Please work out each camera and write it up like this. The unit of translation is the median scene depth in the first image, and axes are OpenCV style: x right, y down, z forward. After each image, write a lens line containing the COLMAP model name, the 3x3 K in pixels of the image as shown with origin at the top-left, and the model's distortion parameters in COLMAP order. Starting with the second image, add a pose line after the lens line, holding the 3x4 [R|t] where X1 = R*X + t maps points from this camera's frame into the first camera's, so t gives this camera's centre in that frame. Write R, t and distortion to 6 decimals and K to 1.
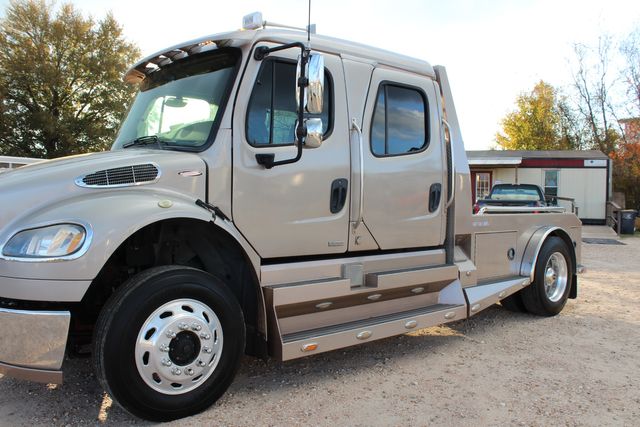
lens RADIAL K [[567.9, 0, 320.0], [0, 567.9, 213.5], [0, 0, 1]] dist [-0.175301, 0.191807]
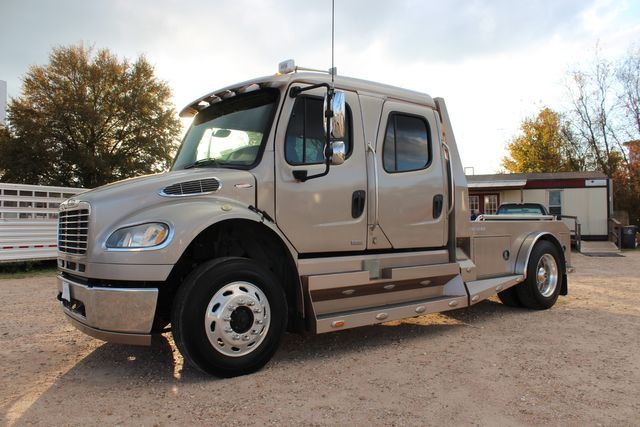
lens RADIAL K [[547.3, 0, 320.0], [0, 547.3, 213.5], [0, 0, 1]] dist [-0.163231, 0.171263]
pose [[0.999252, -0.021128, -0.032382, -0.012546], [0.019437, 0.998475, -0.051666, 0.048742], [0.033424, 0.050998, 0.998139, -0.193549]]
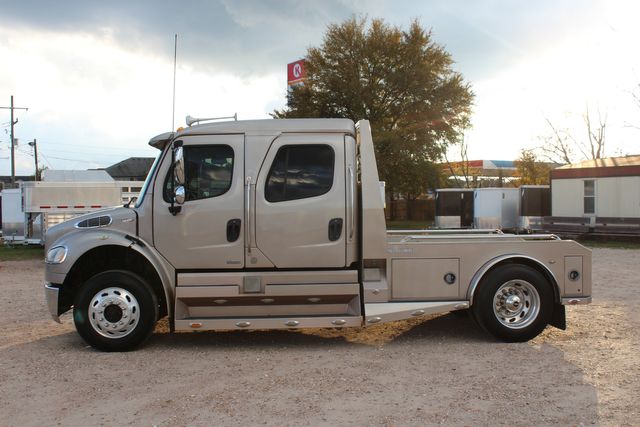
lens RADIAL K [[667.6, 0, 317.9], [0, 667.6, 227.8], [0, 0, 1]] dist [-0.142896, -0.007789]
pose [[0.800492, 0.003701, -0.599332, 1.239122], [0.000017, 0.999981, 0.006198, -0.047451], [0.599344, -0.004971, 0.800476, -0.274794]]
